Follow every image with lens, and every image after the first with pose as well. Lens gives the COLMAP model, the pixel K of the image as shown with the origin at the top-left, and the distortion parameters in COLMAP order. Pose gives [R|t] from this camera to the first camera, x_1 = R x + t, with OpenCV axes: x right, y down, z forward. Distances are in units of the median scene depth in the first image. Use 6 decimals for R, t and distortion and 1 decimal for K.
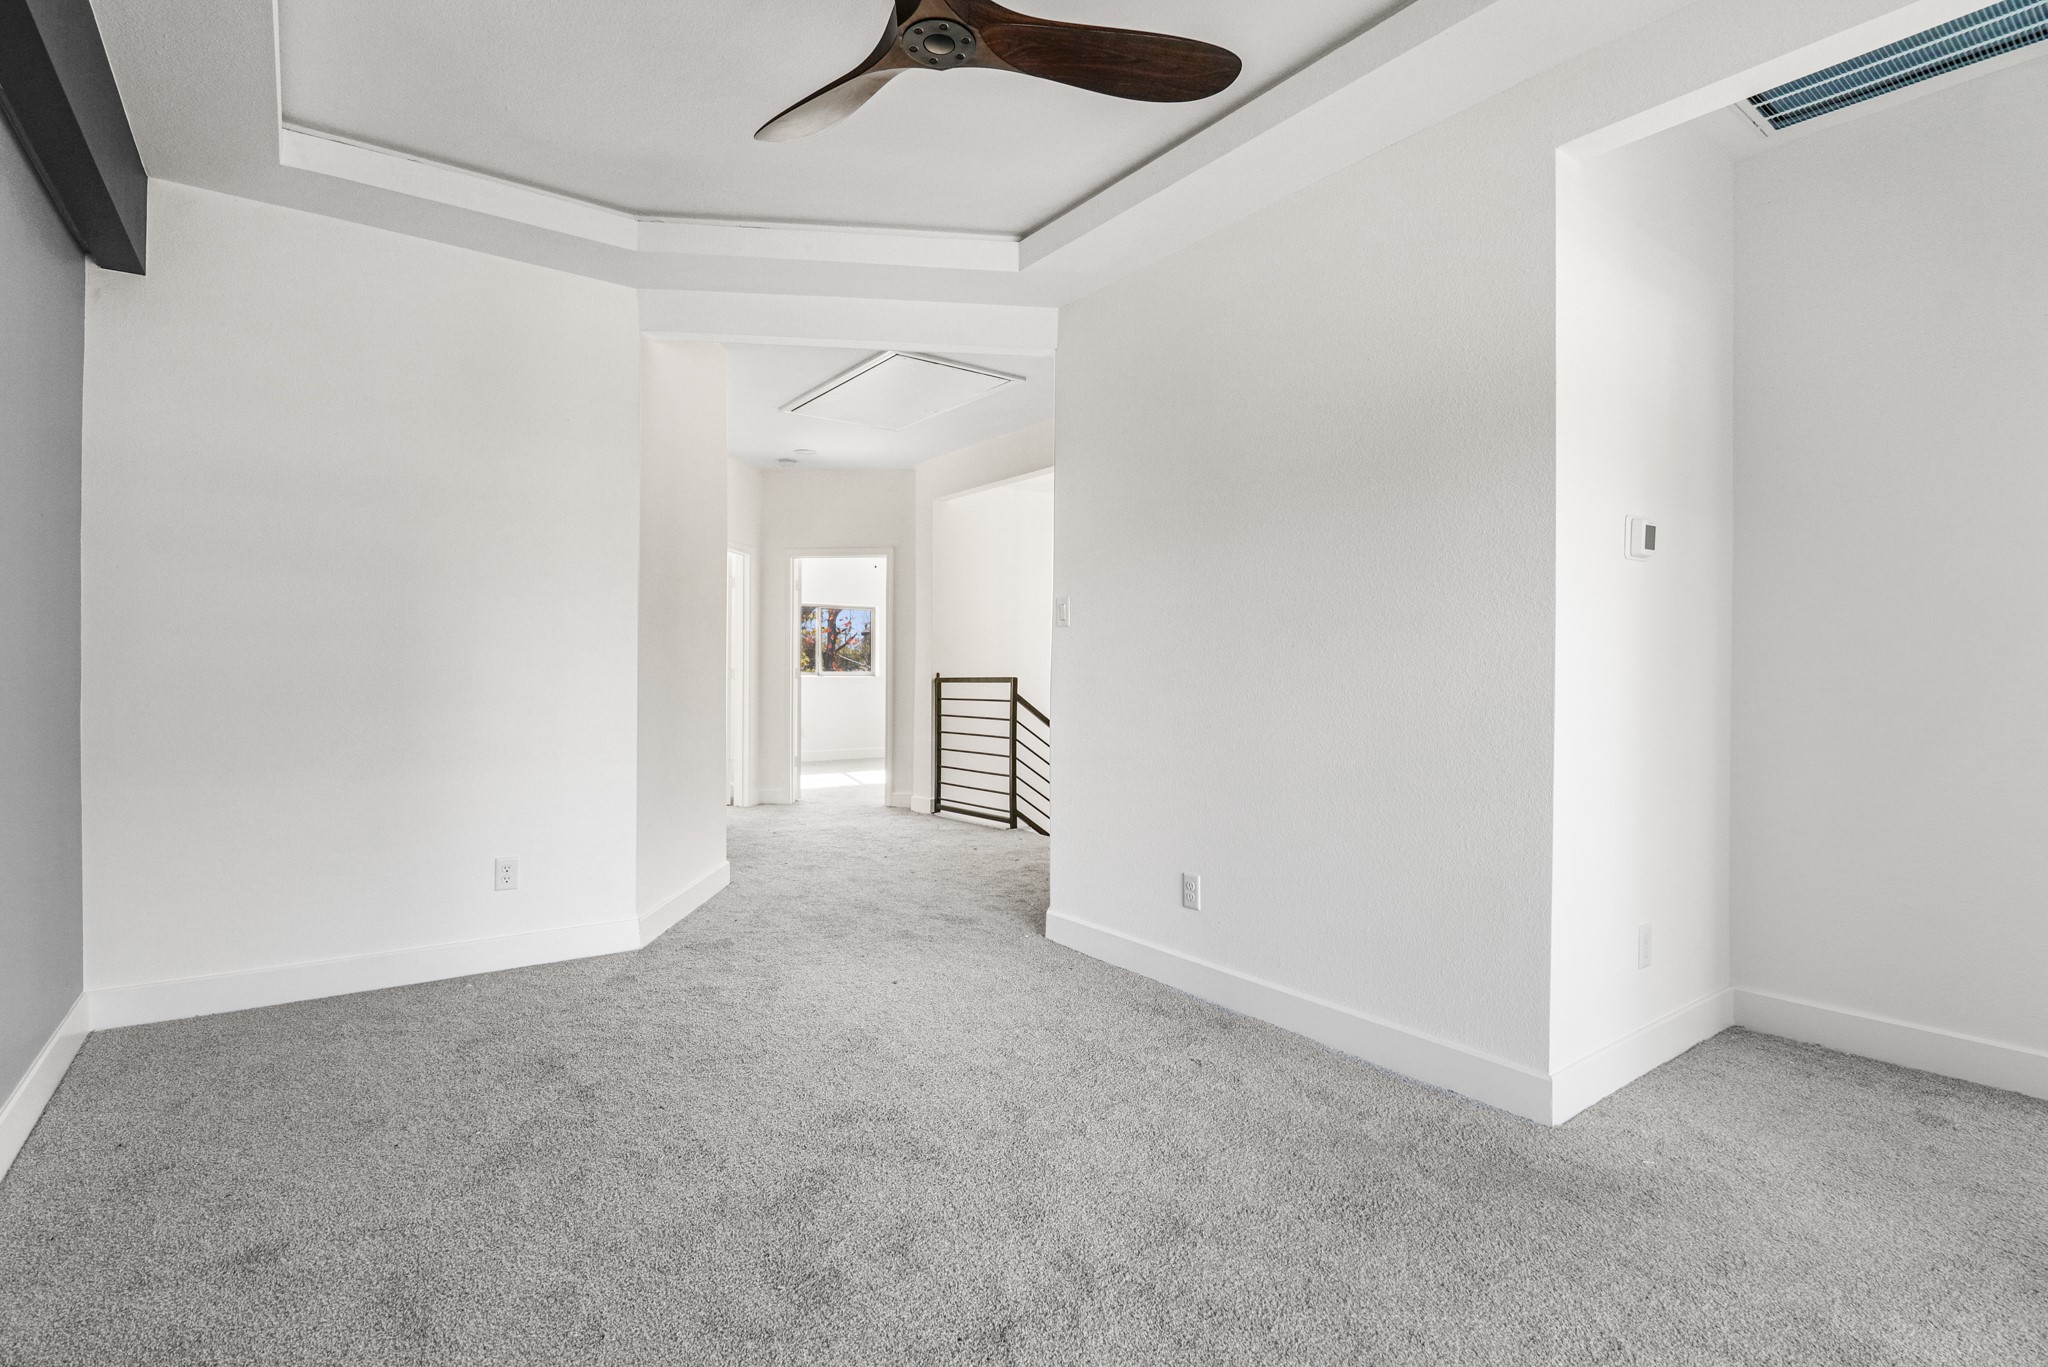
lens RADIAL K [[983.8, 0, 1026.5], [0, 983.8, 684.1], [0, 0, 1]] dist [-0.021326, -0.001733]
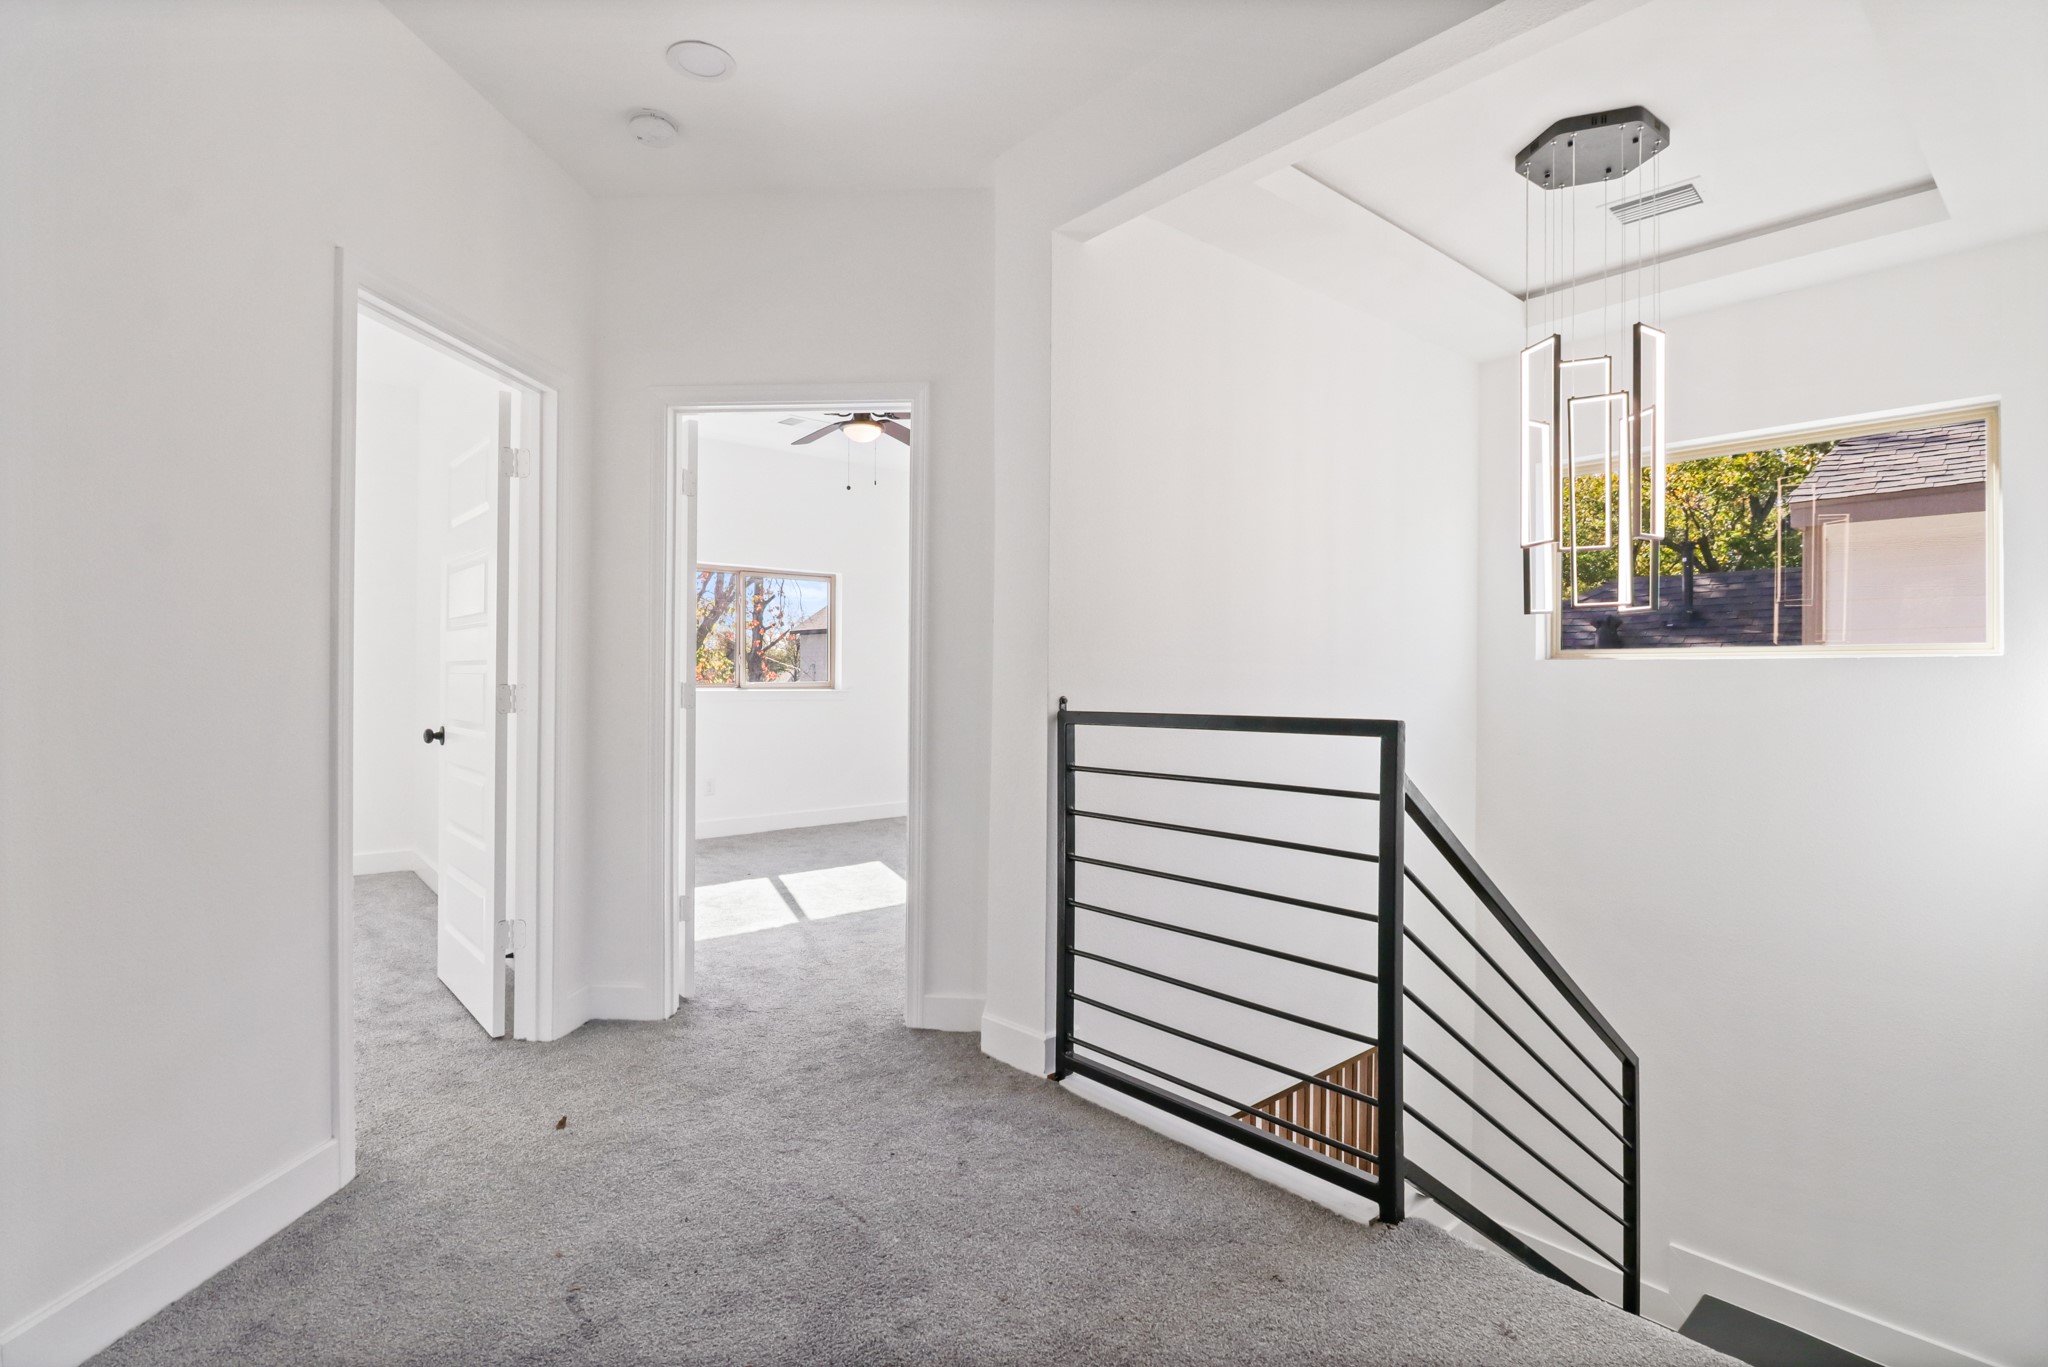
lens RADIAL K [[983.8, 0, 1022.1], [0, 983.8, 673.9], [0, 0, 1]] dist [-0.021326, -0.001733]
pose [[0.997554, 0.000332, 0.069904, -0.131890], [0.000581, 0.999915, -0.013034, -0.015623], [-0.069902, 0.013043, 0.997469, 0.632173]]
